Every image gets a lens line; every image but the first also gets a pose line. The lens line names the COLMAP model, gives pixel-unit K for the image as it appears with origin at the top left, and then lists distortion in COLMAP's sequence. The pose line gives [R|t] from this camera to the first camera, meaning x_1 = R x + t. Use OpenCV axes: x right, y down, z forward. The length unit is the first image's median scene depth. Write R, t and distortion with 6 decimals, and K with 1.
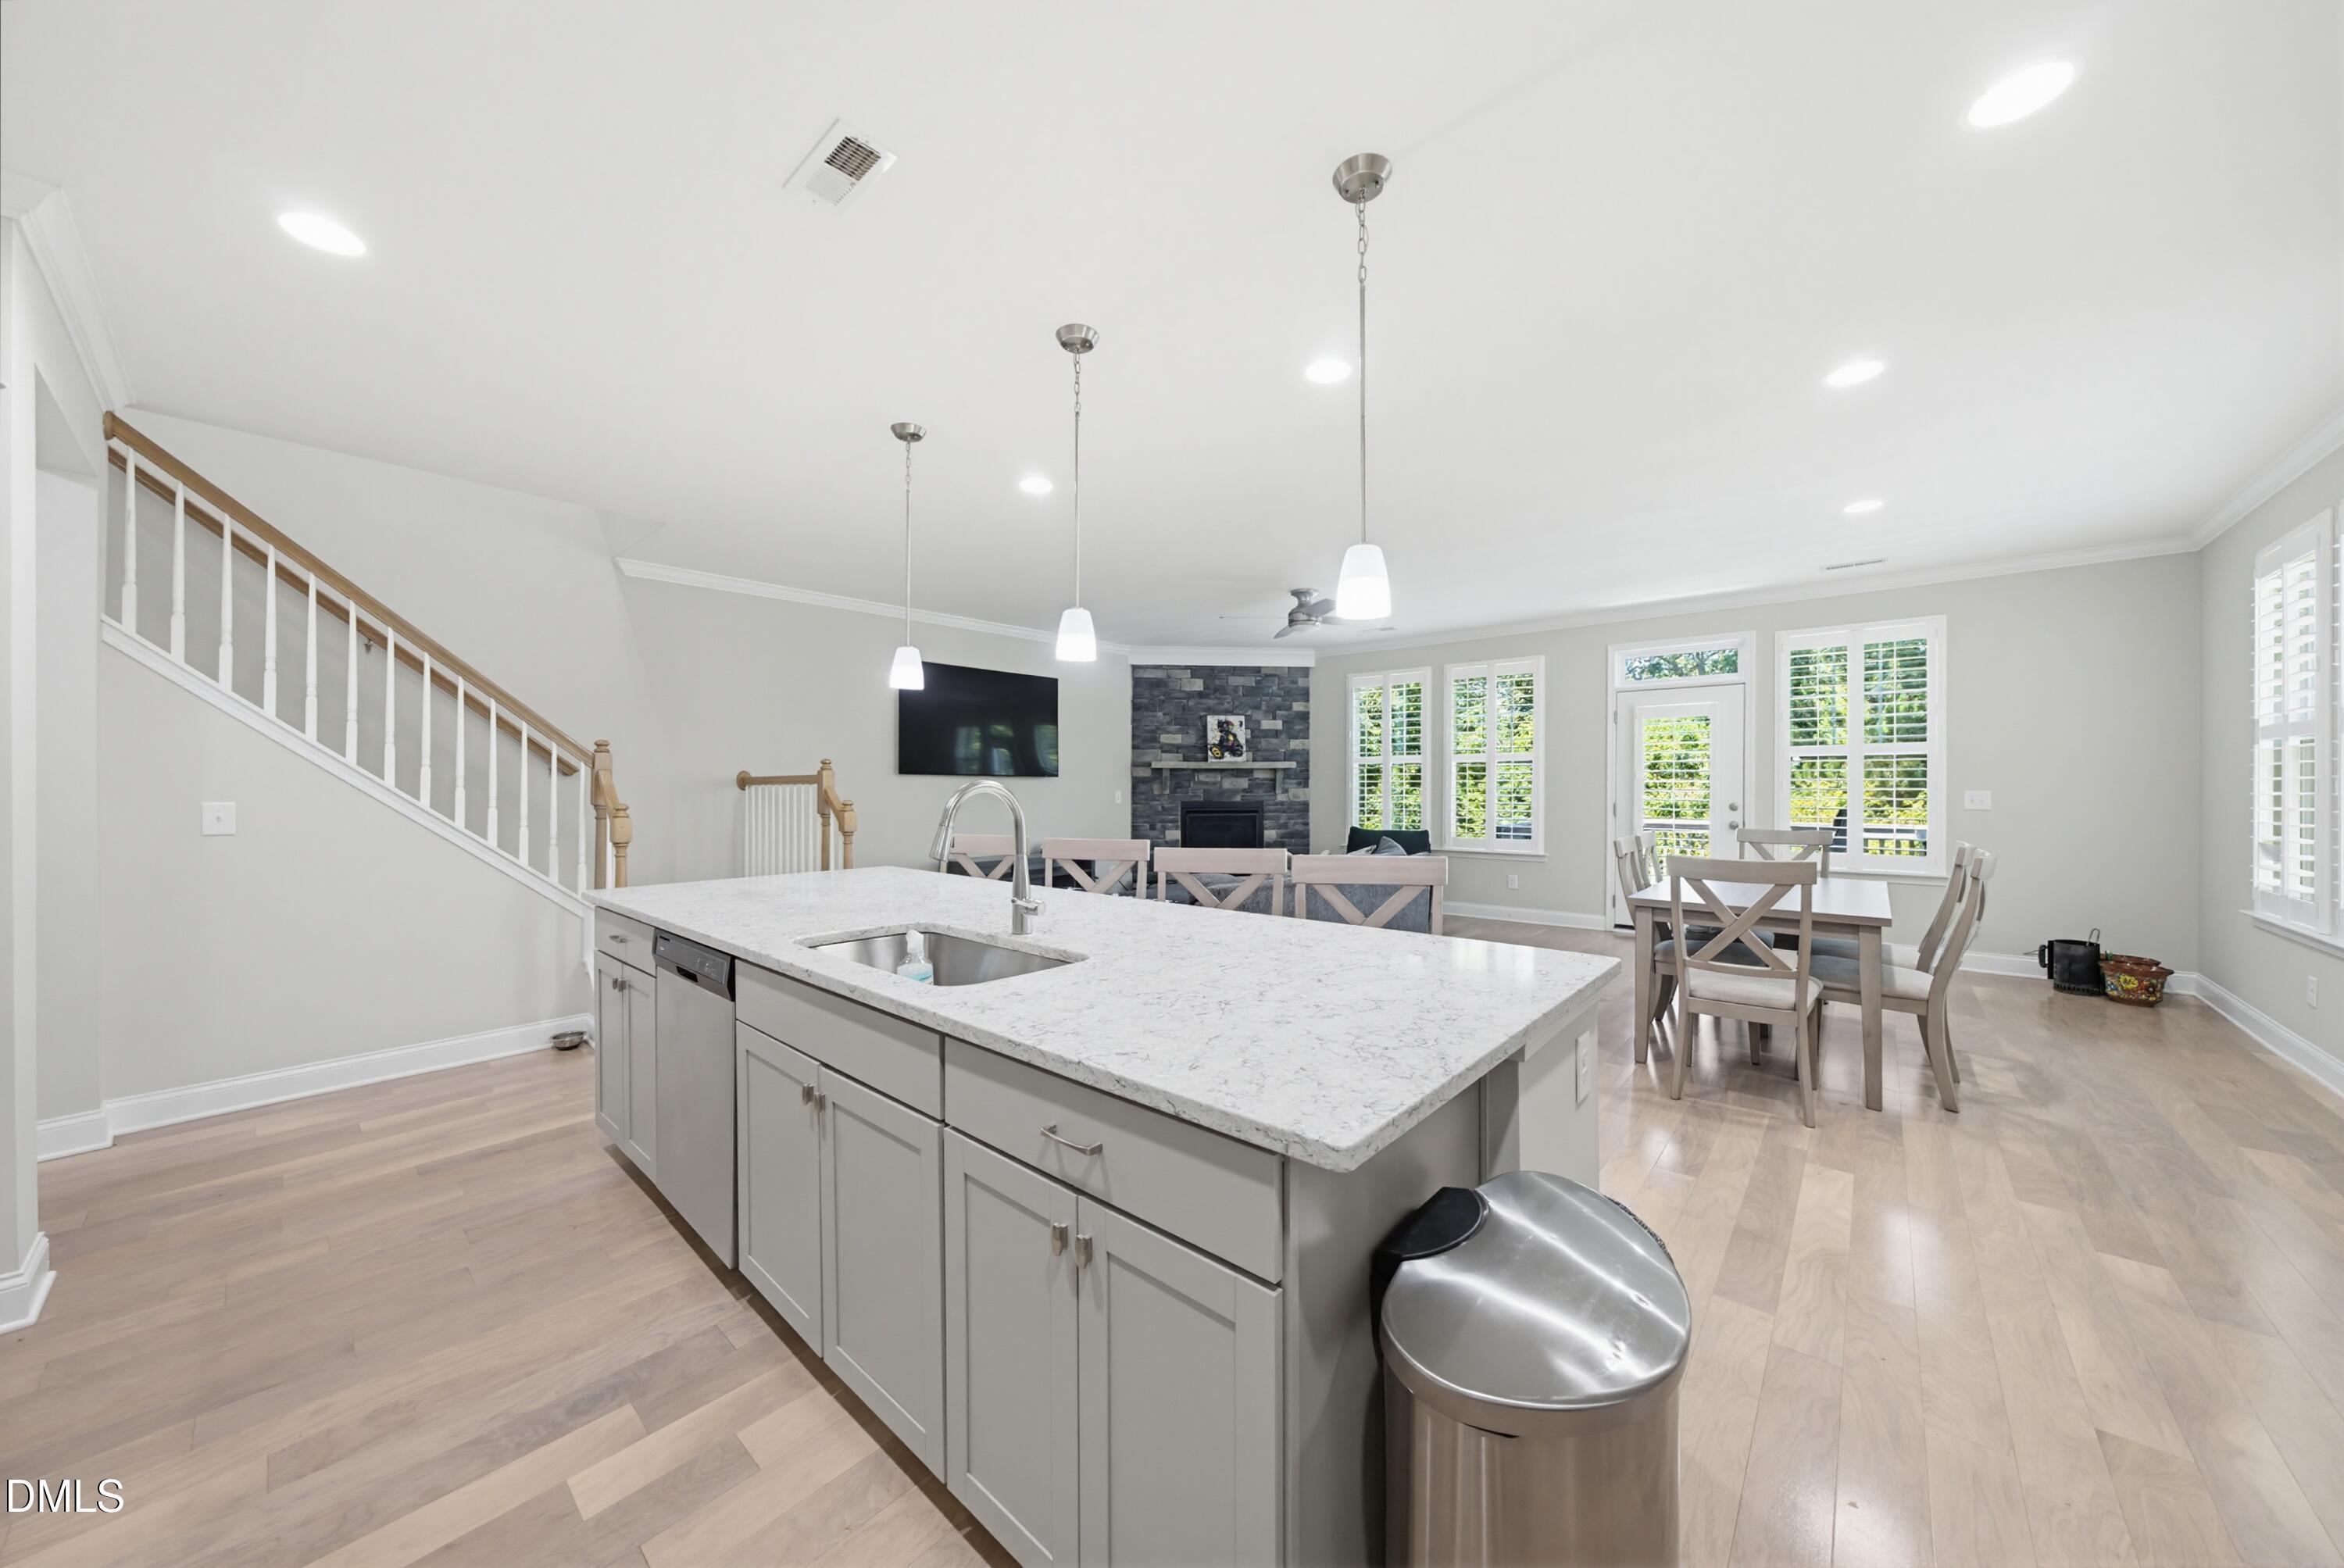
lens RADIAL K [[789.7, 0, 1172.0], [0, 789.7, 784.0], [0, 0, 1]] dist [0.000504, 0.000060]
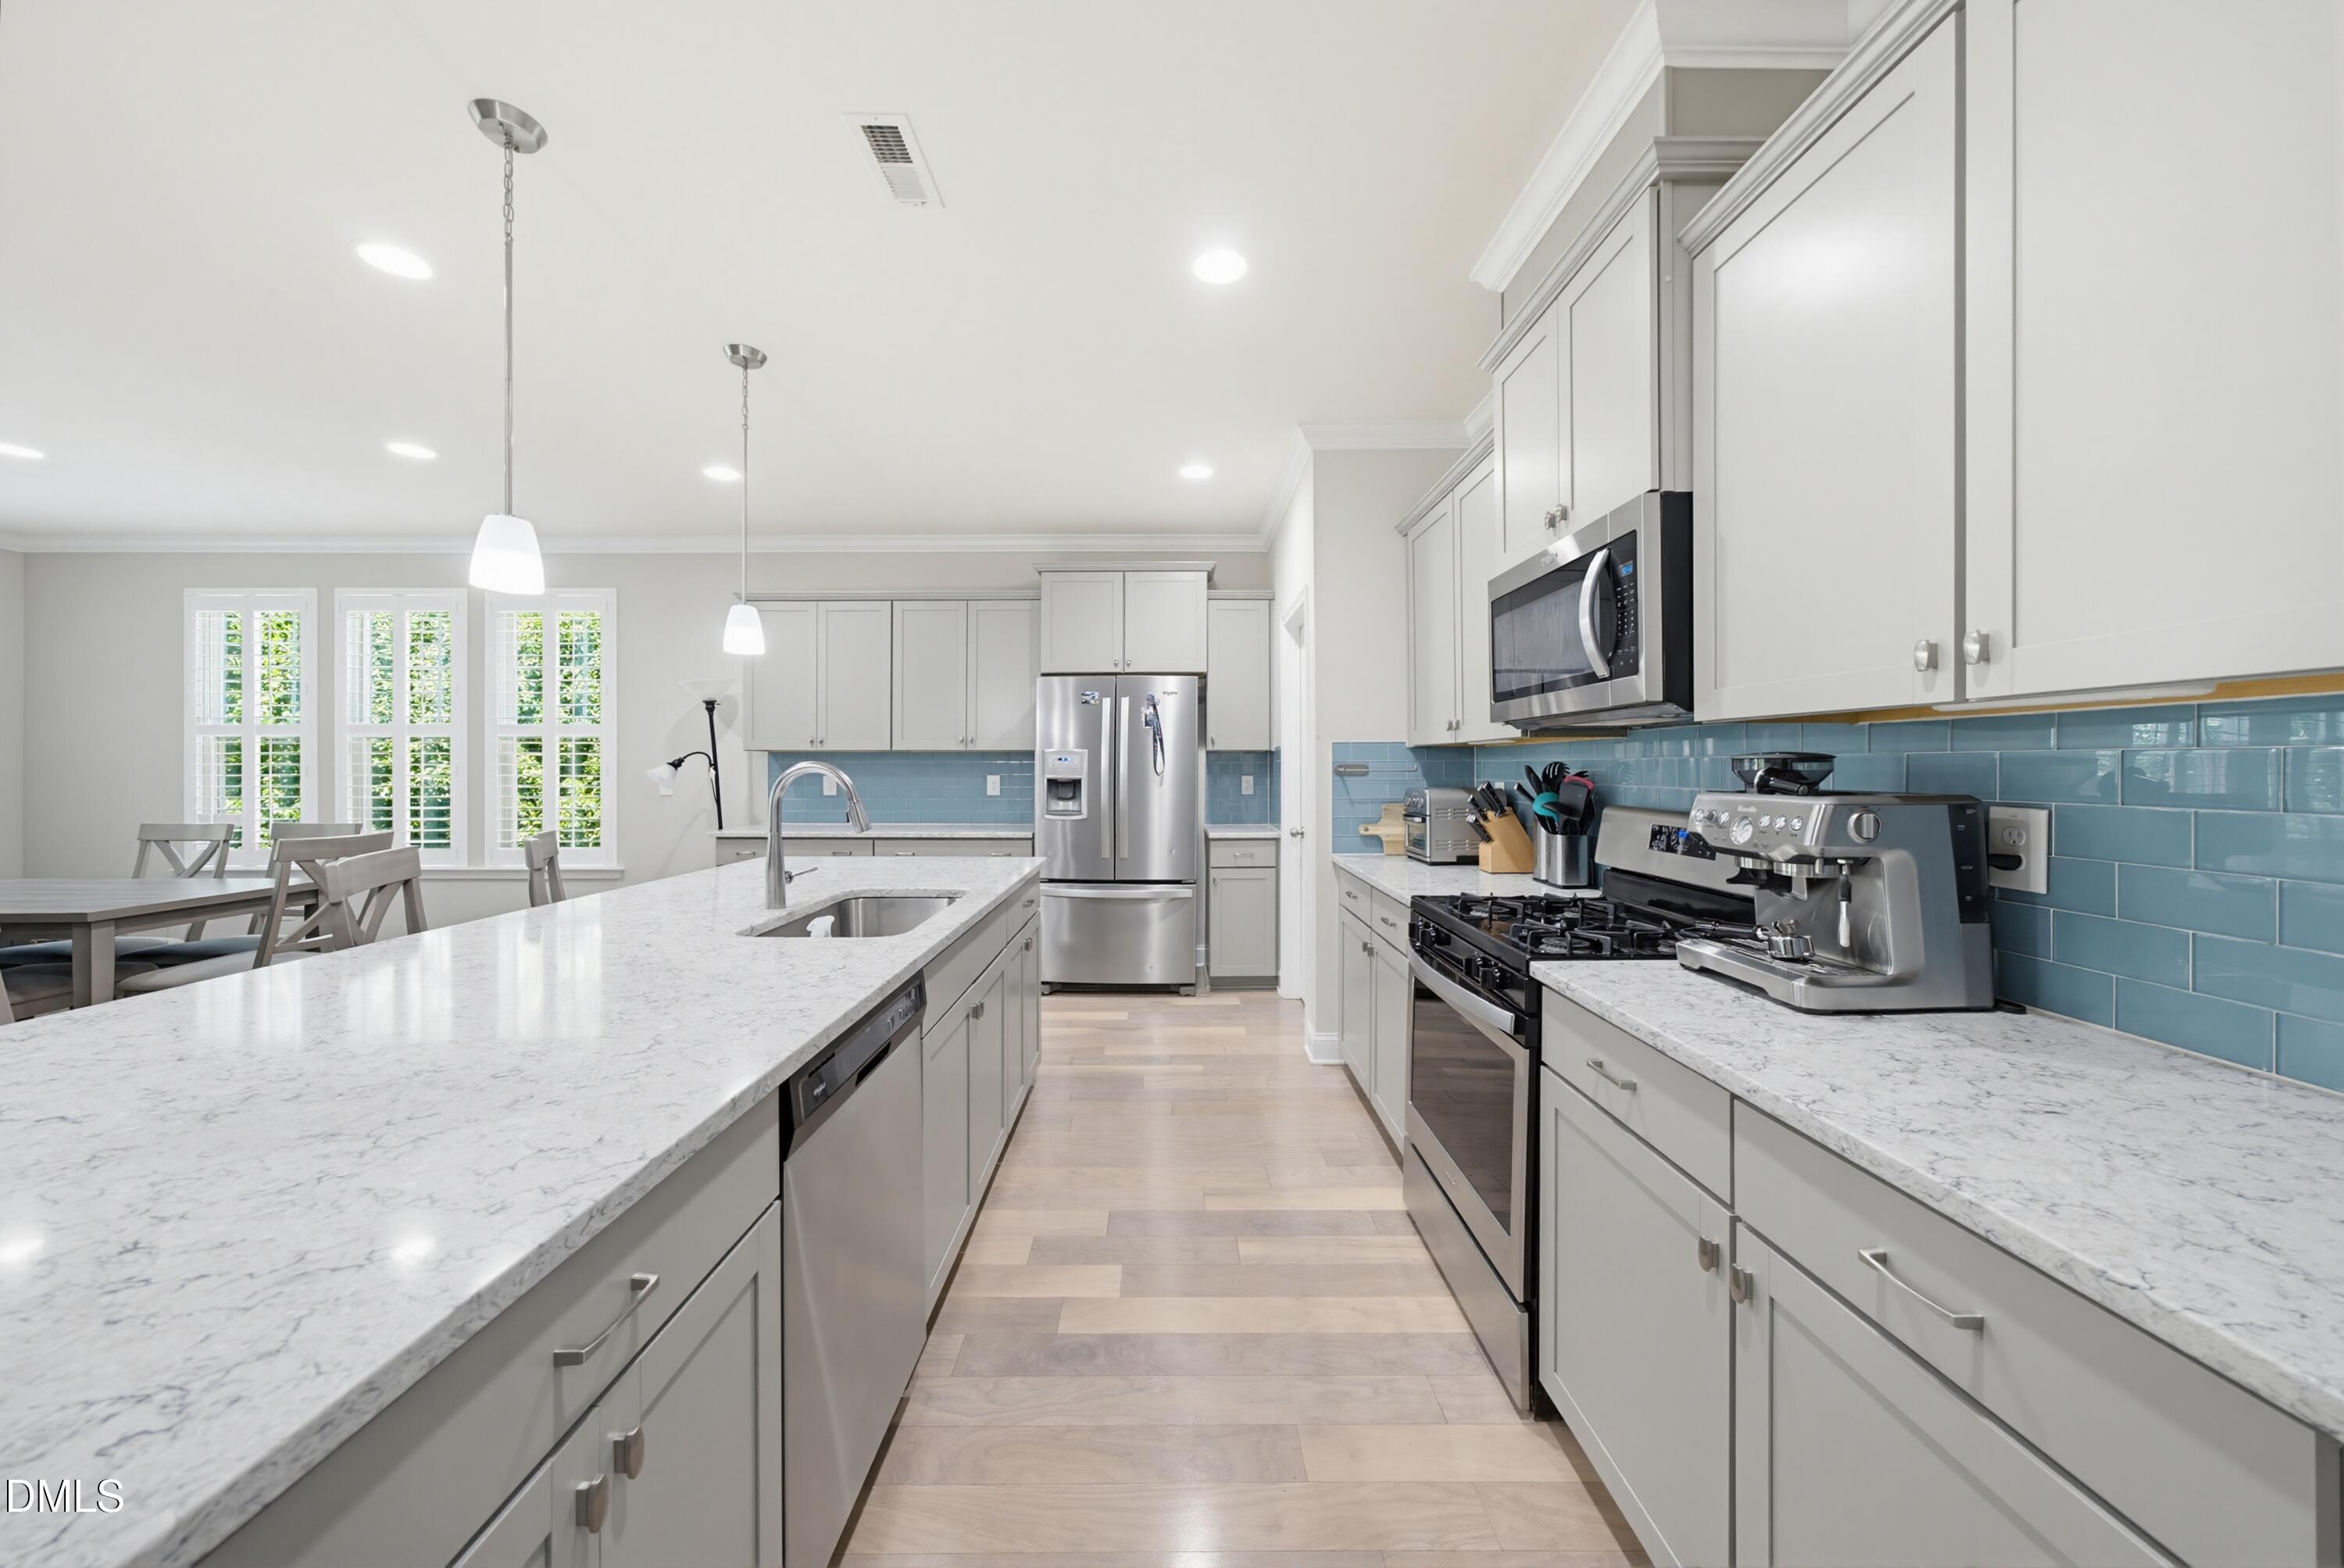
lens RADIAL K [[789.7, 0, 1172.0], [0, 789.7, 784.0], [0, 0, 1]] dist [0.000504, 0.000060]
pose [[-0.670755, -0.003840, 0.741669, -1.617149], [0.001102, 0.999980, 0.006174, 0.030190], [-0.741678, 0.004958, -0.670738, 1.635153]]
